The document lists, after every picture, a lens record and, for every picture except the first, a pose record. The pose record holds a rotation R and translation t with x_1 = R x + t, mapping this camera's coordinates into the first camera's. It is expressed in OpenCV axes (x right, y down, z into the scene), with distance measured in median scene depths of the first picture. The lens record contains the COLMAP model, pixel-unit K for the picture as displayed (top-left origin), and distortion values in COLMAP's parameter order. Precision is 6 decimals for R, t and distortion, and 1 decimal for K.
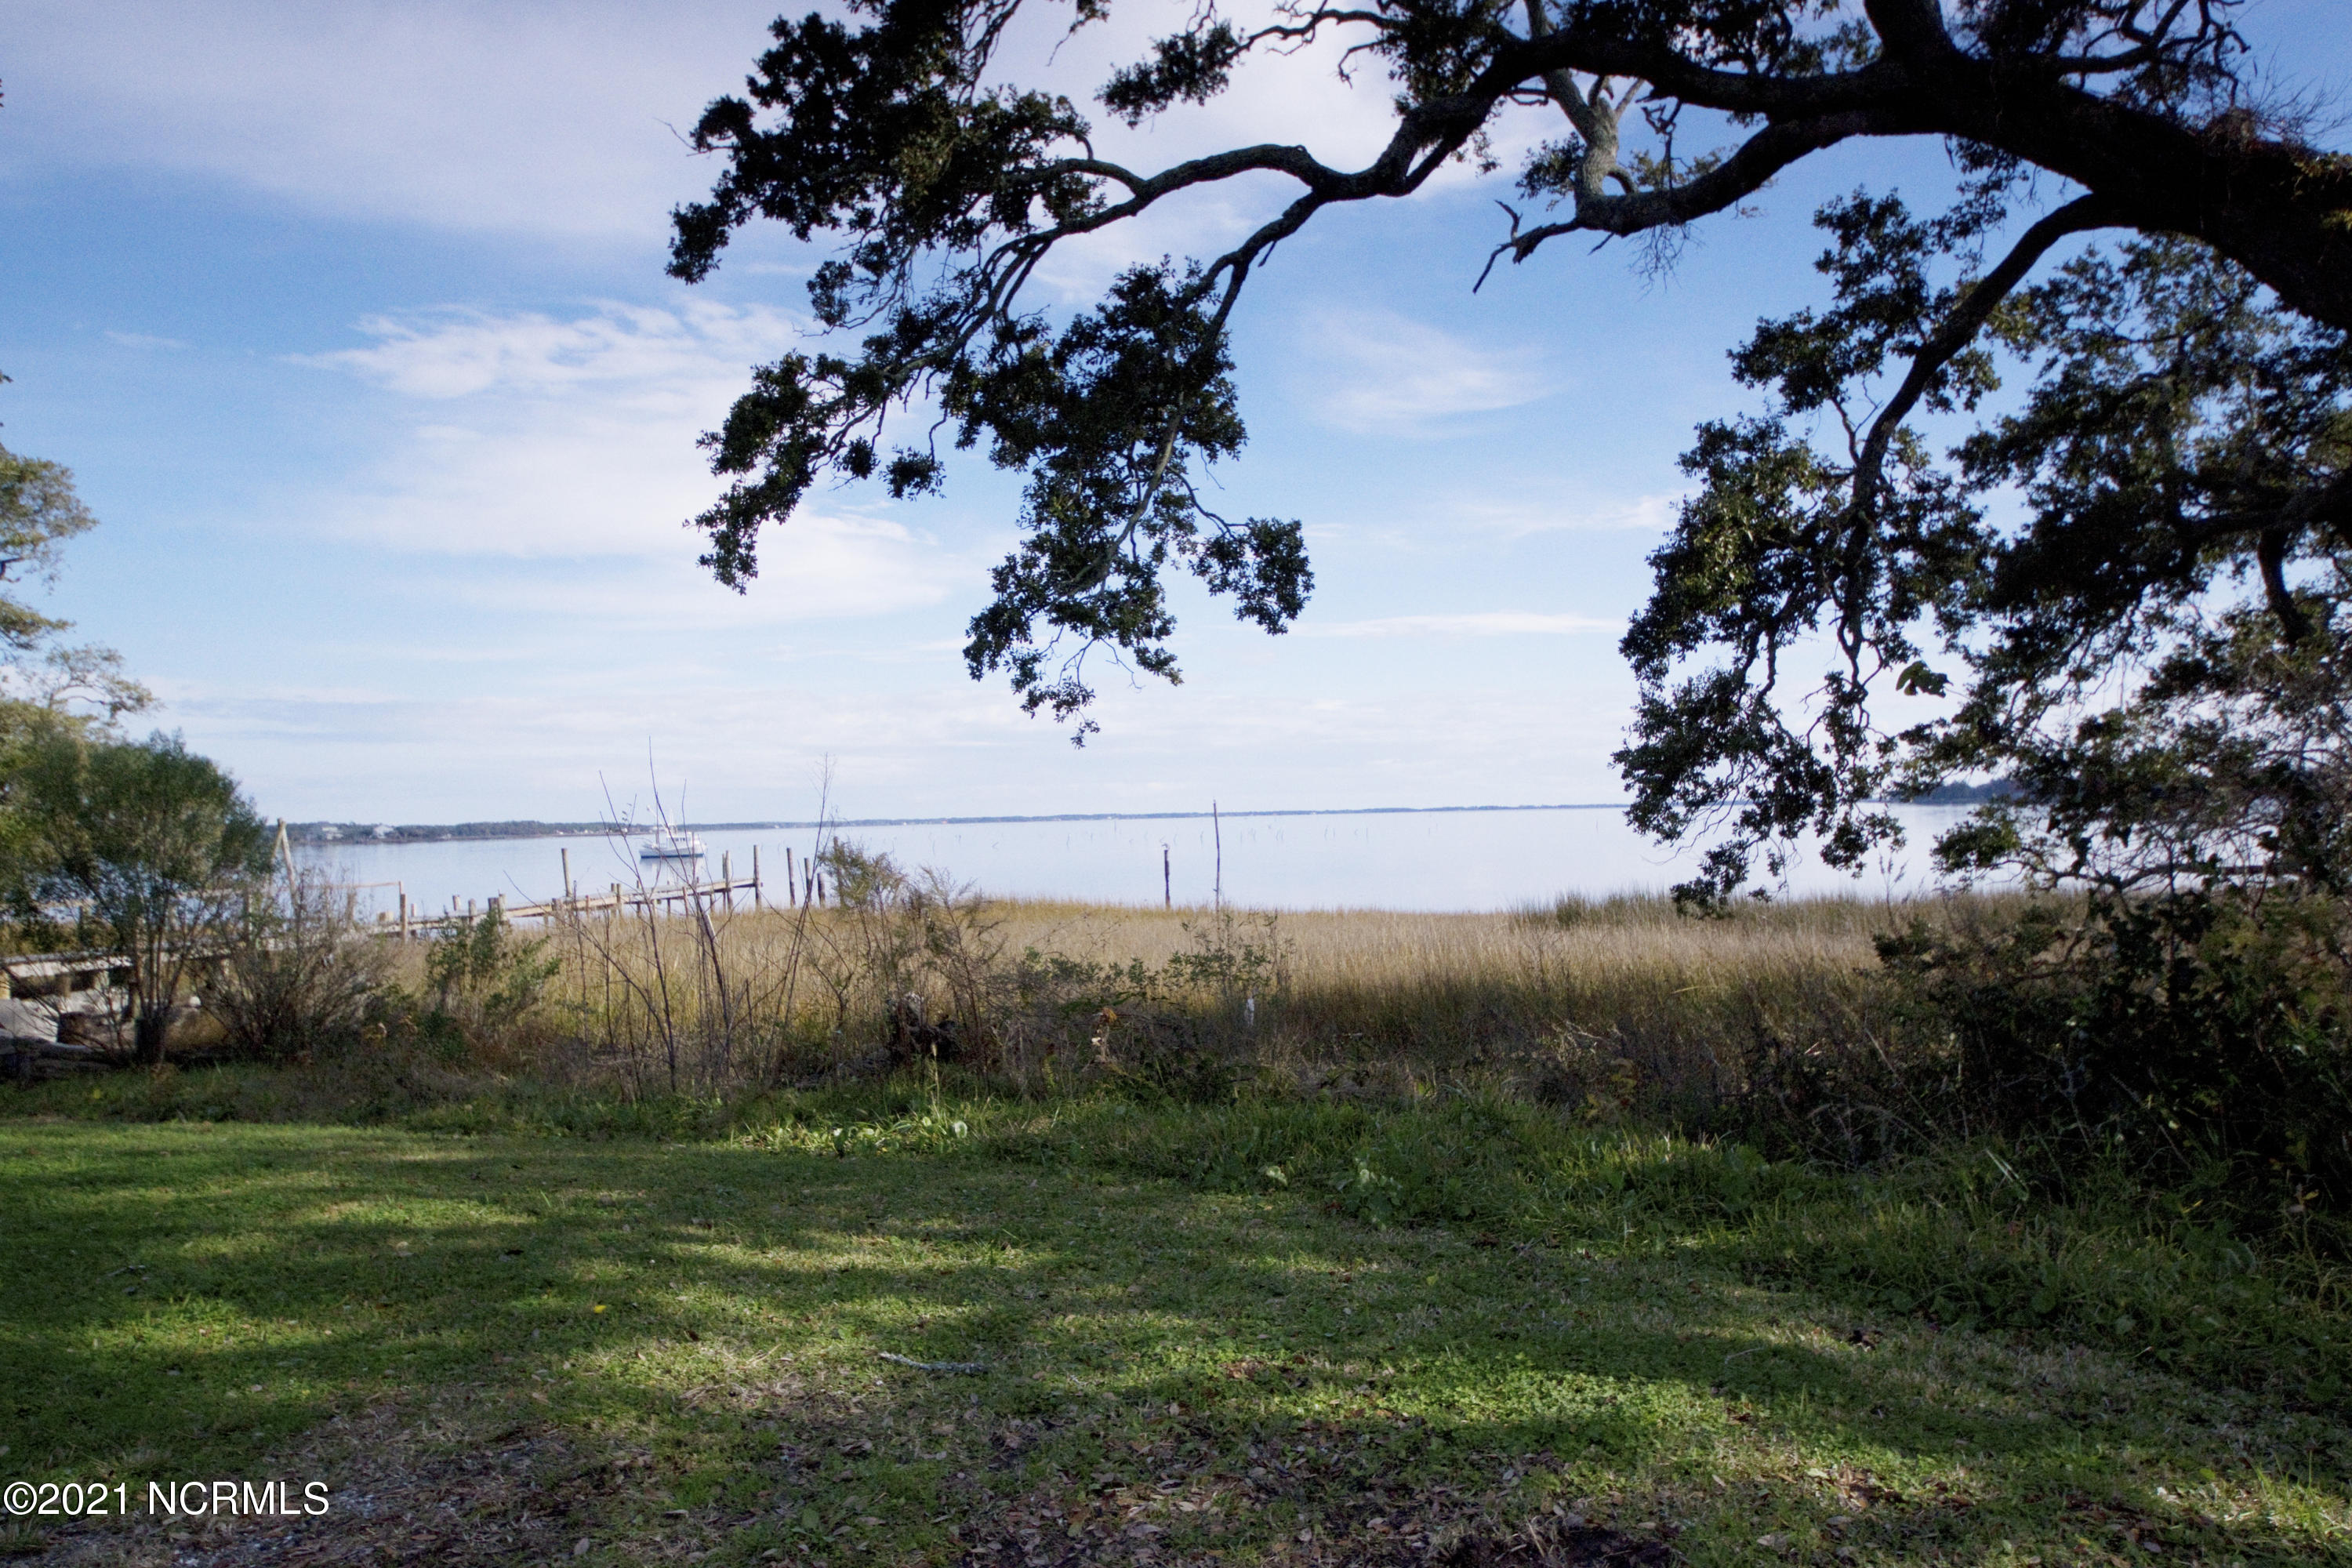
lens RADIAL K [[1522.9, 0, 1176.5], [0, 1522.9, 797.4], [0, 0, 1]] dist [0.043586, -0.036167]
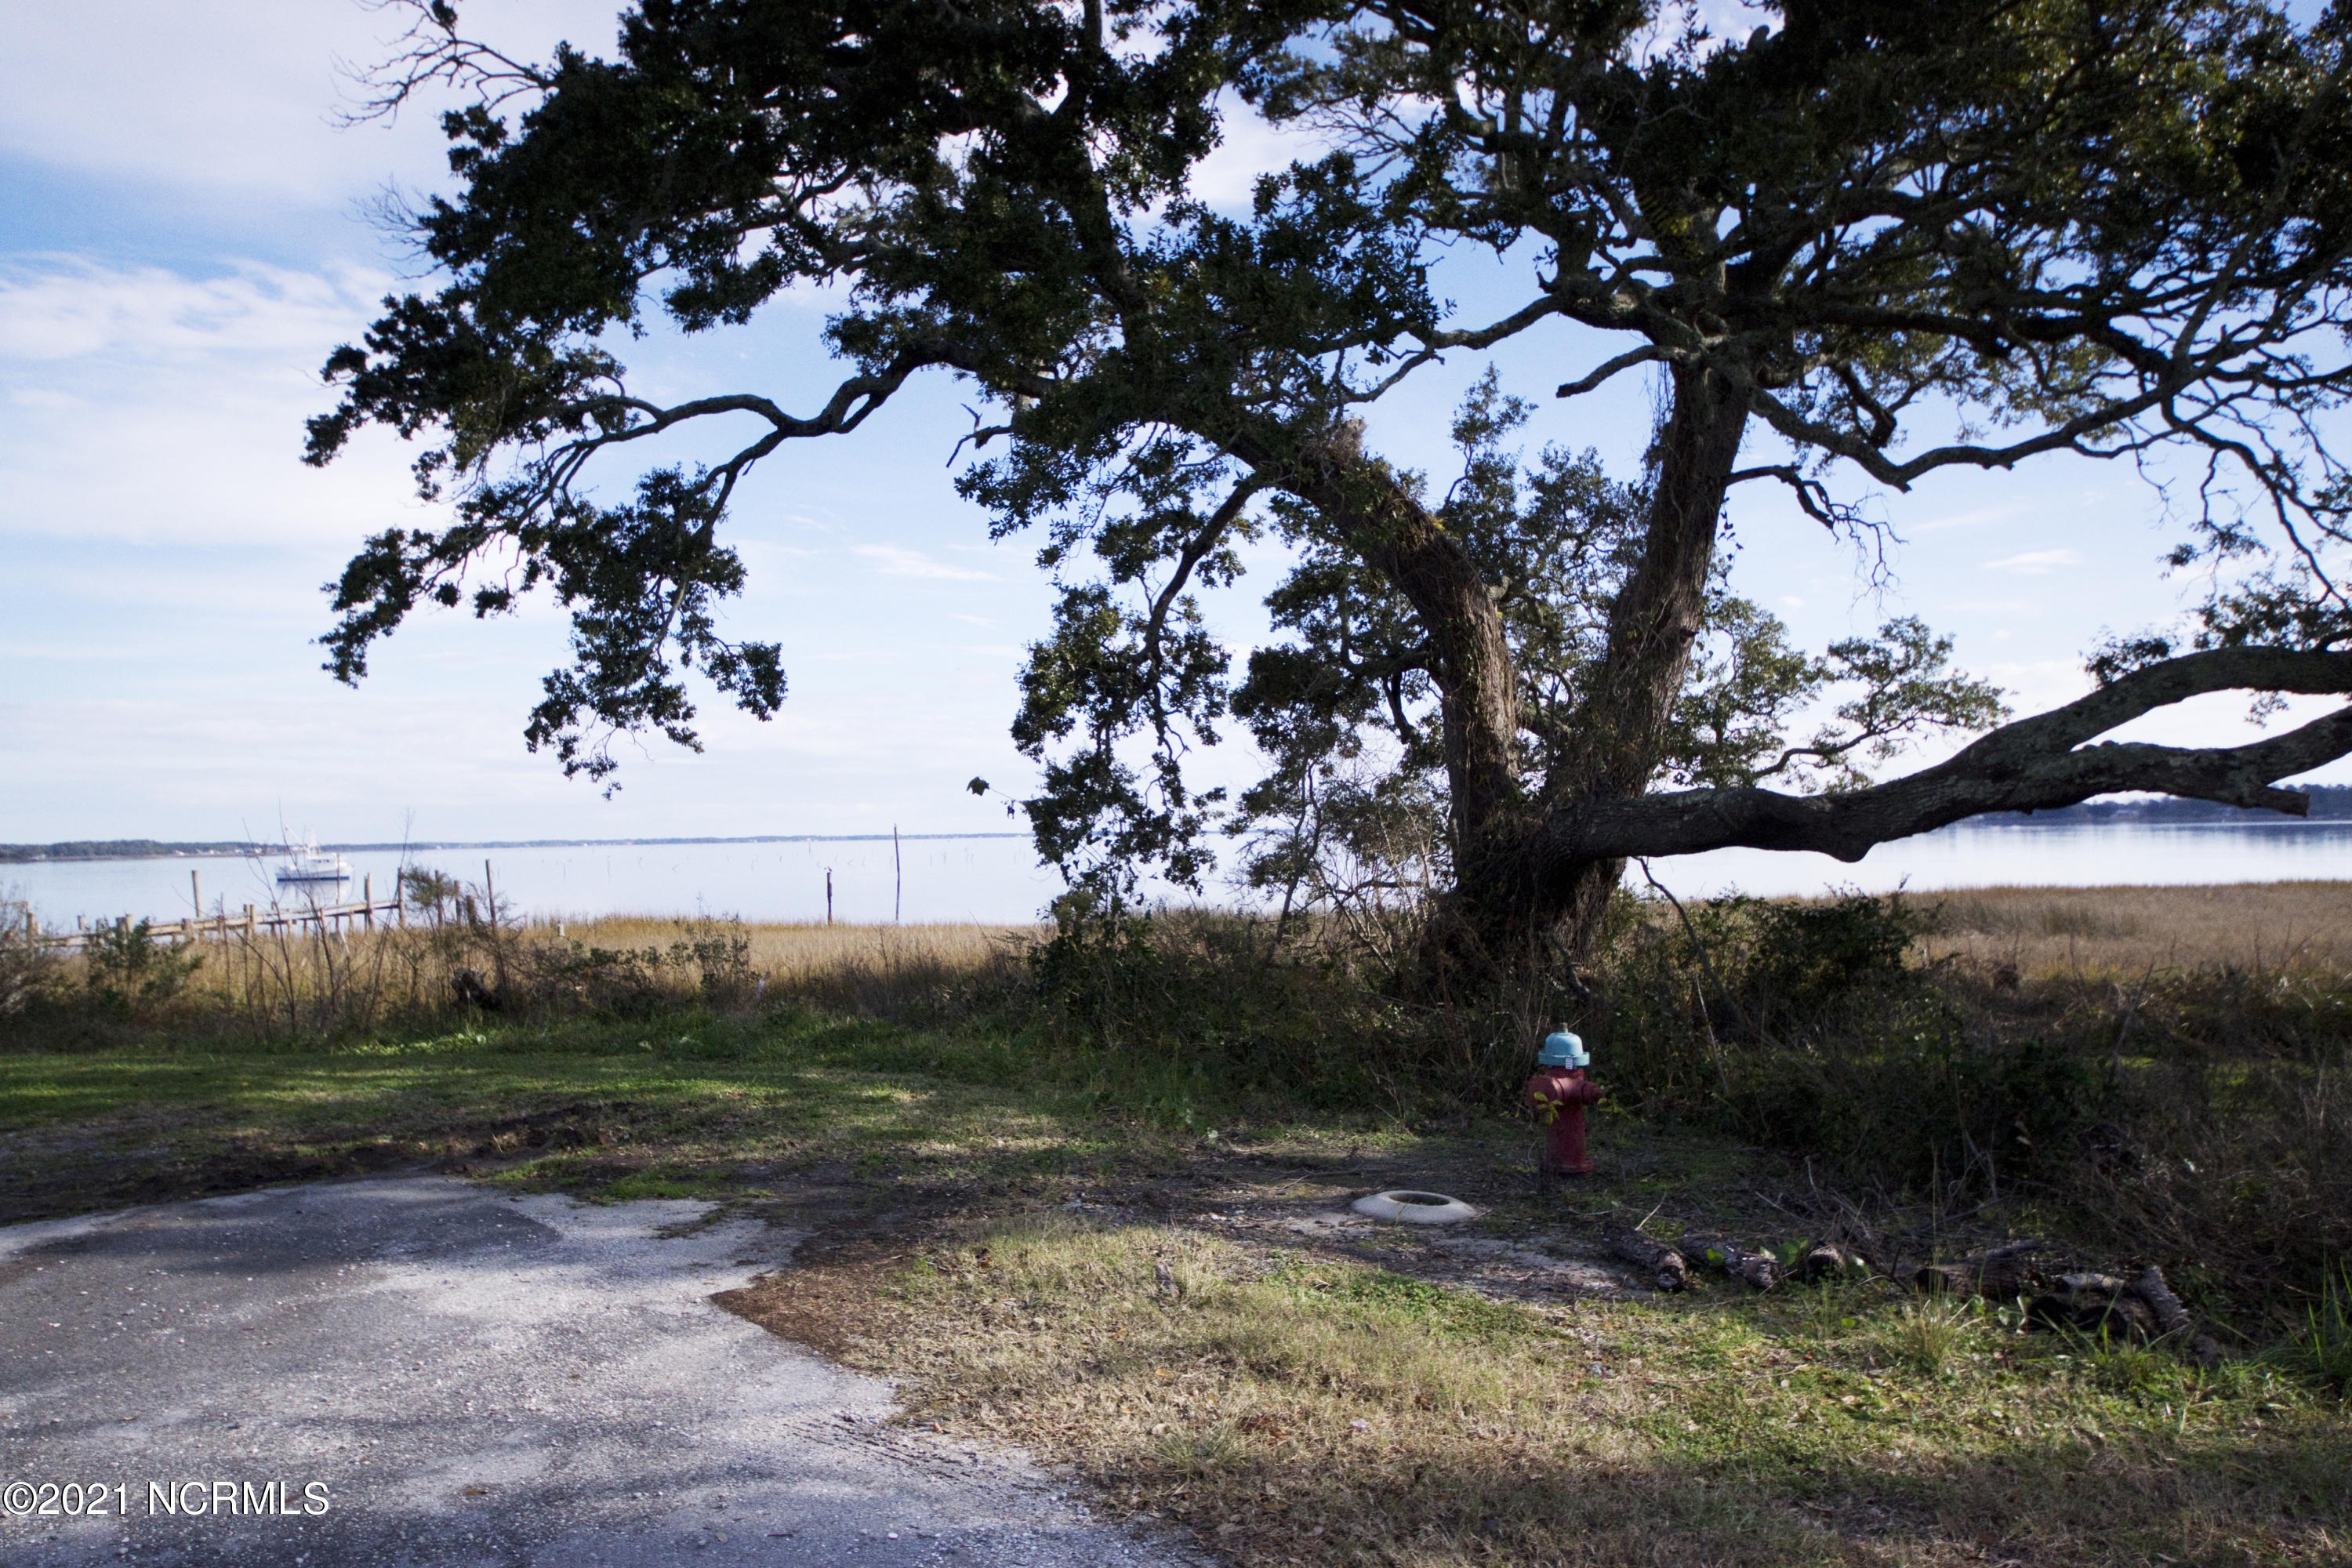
lens RADIAL K [[1522.9, 0, 1176.5], [0, 1522.9, 797.4], [0, 0, 1]] dist [0.043586, -0.036167]
pose [[0.981712, 0.010353, 0.190093, 0.181289], [-0.007553, 0.999852, -0.015449, -0.016640], [-0.190224, 0.013730, 0.981645, -0.506694]]
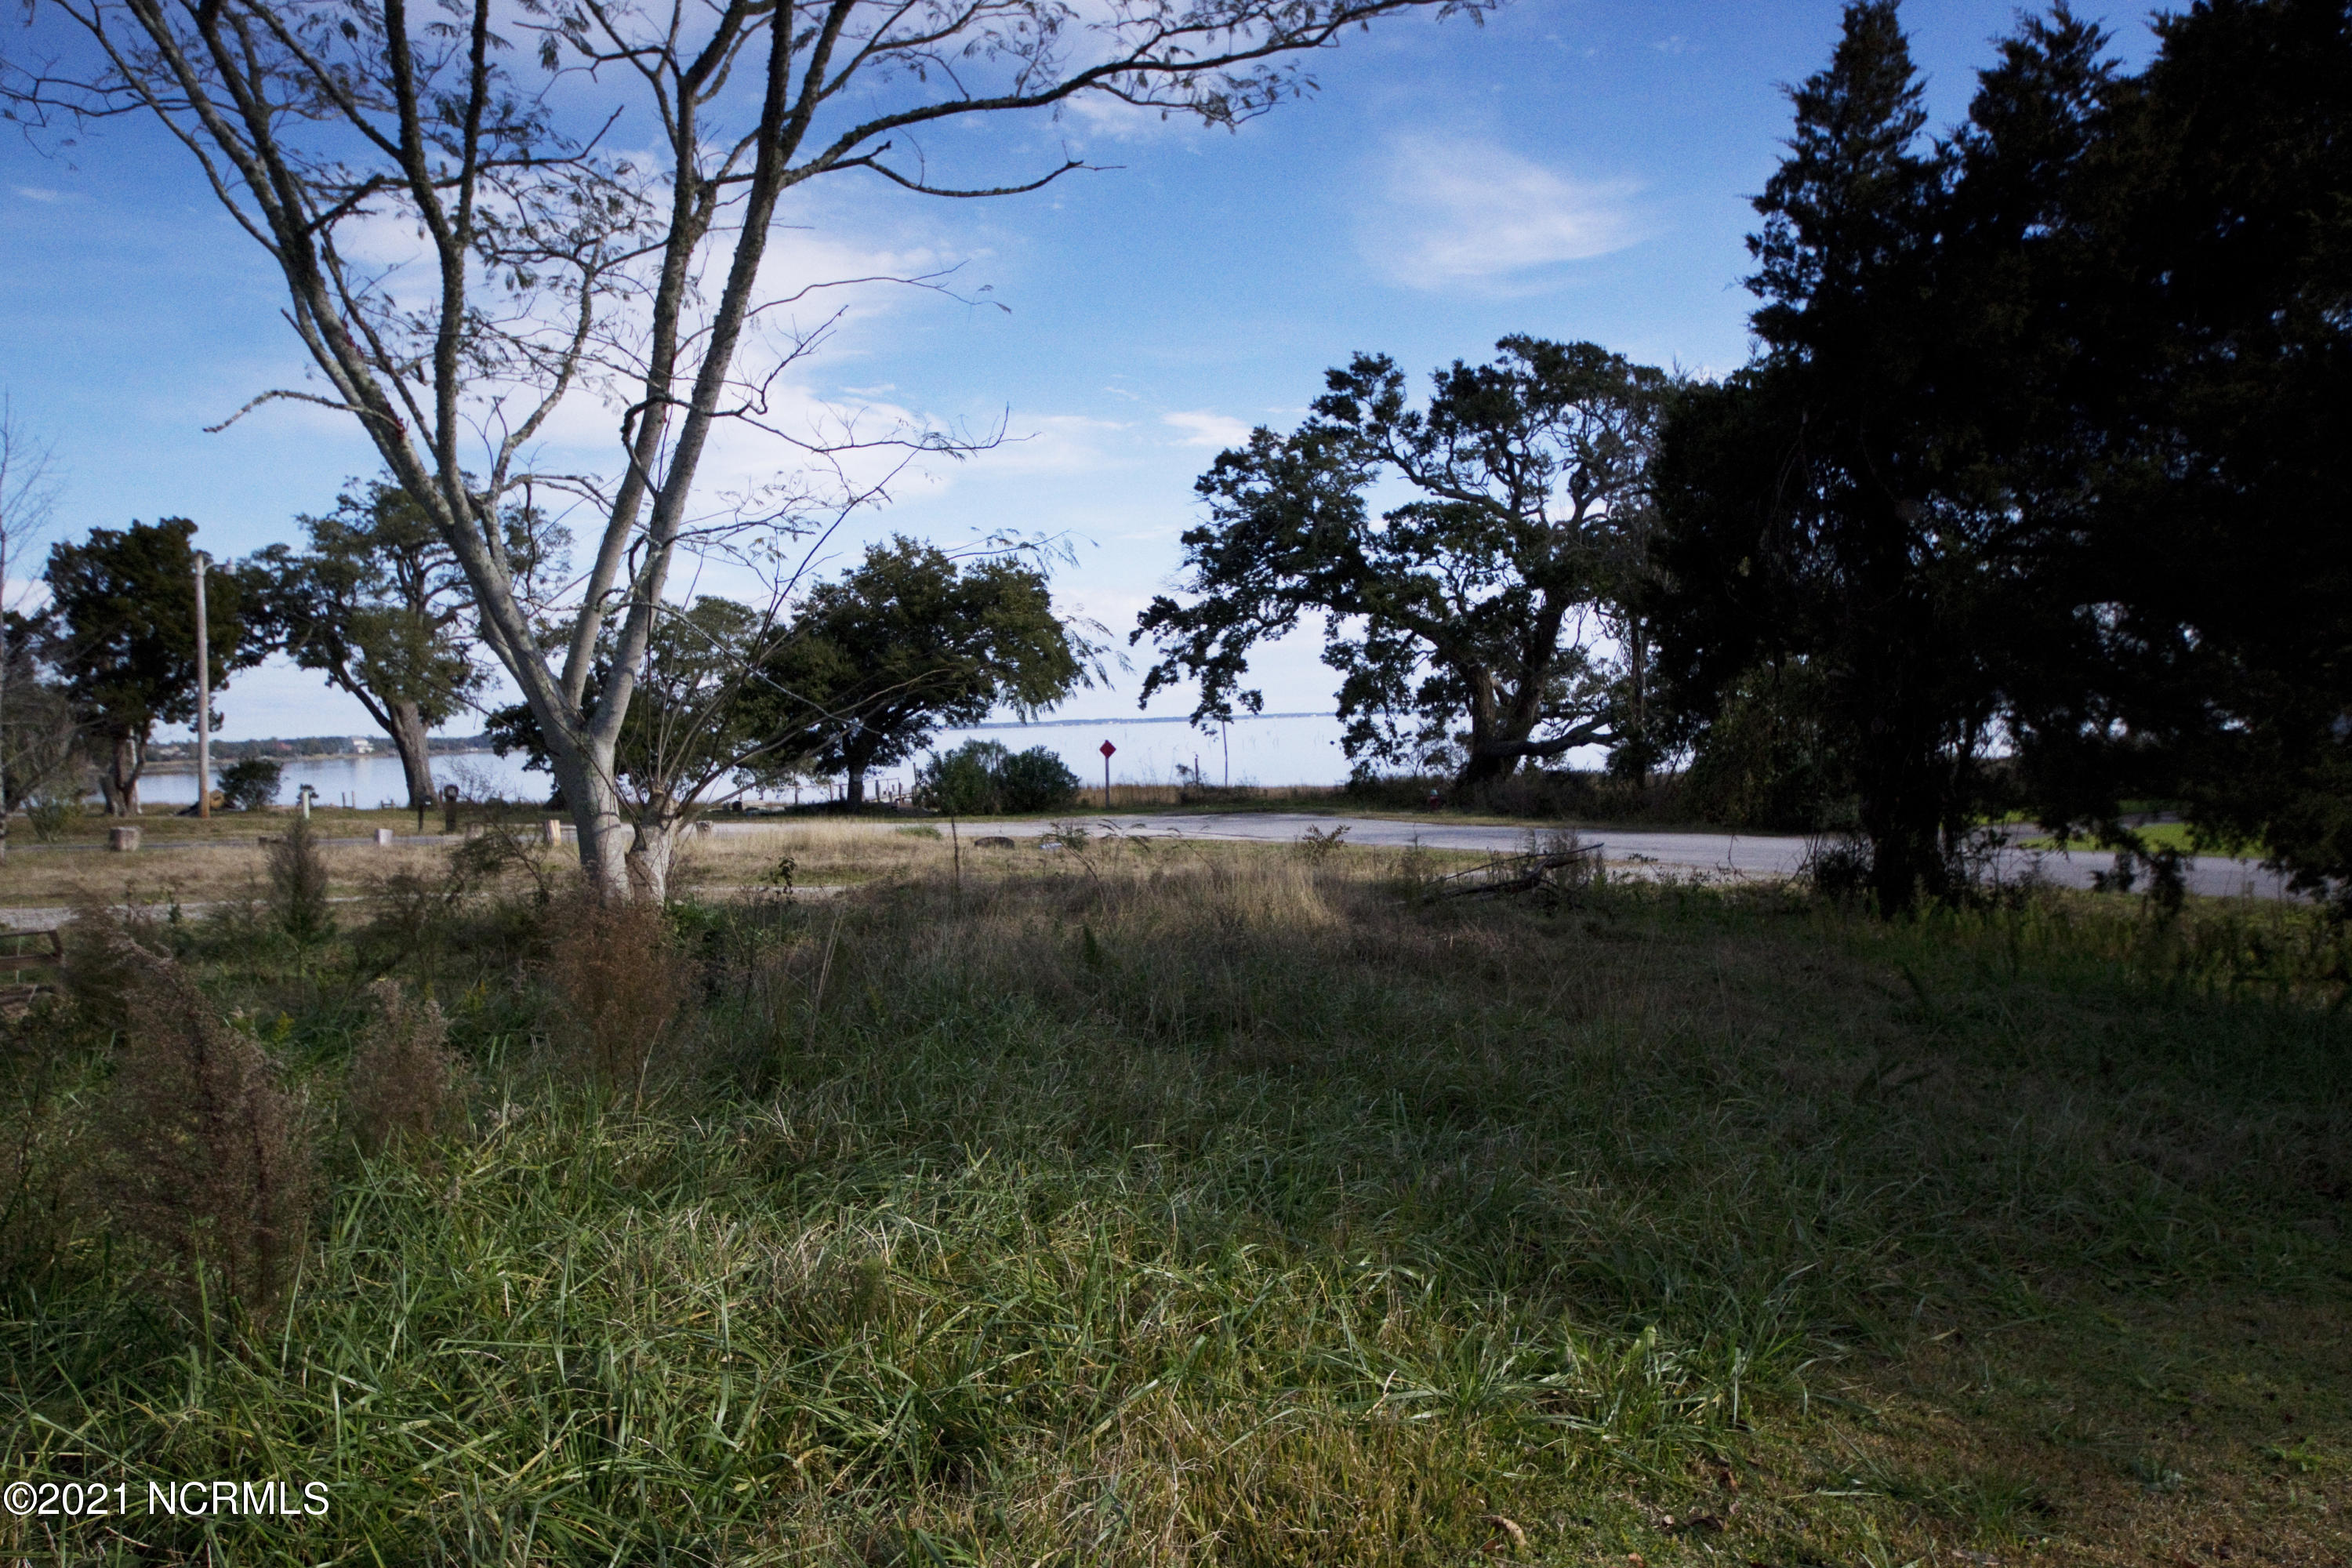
lens RADIAL K [[1522.9, 0, 1176.5], [0, 1522.9, 797.4], [0, 0, 1]] dist [0.043586, -0.036167]
pose [[0.999909, -0.012105, 0.006030, -0.202325], [0.011696, 0.997894, 0.063796, -0.158055], [-0.006790, -0.063719, 0.997945, -3.559880]]
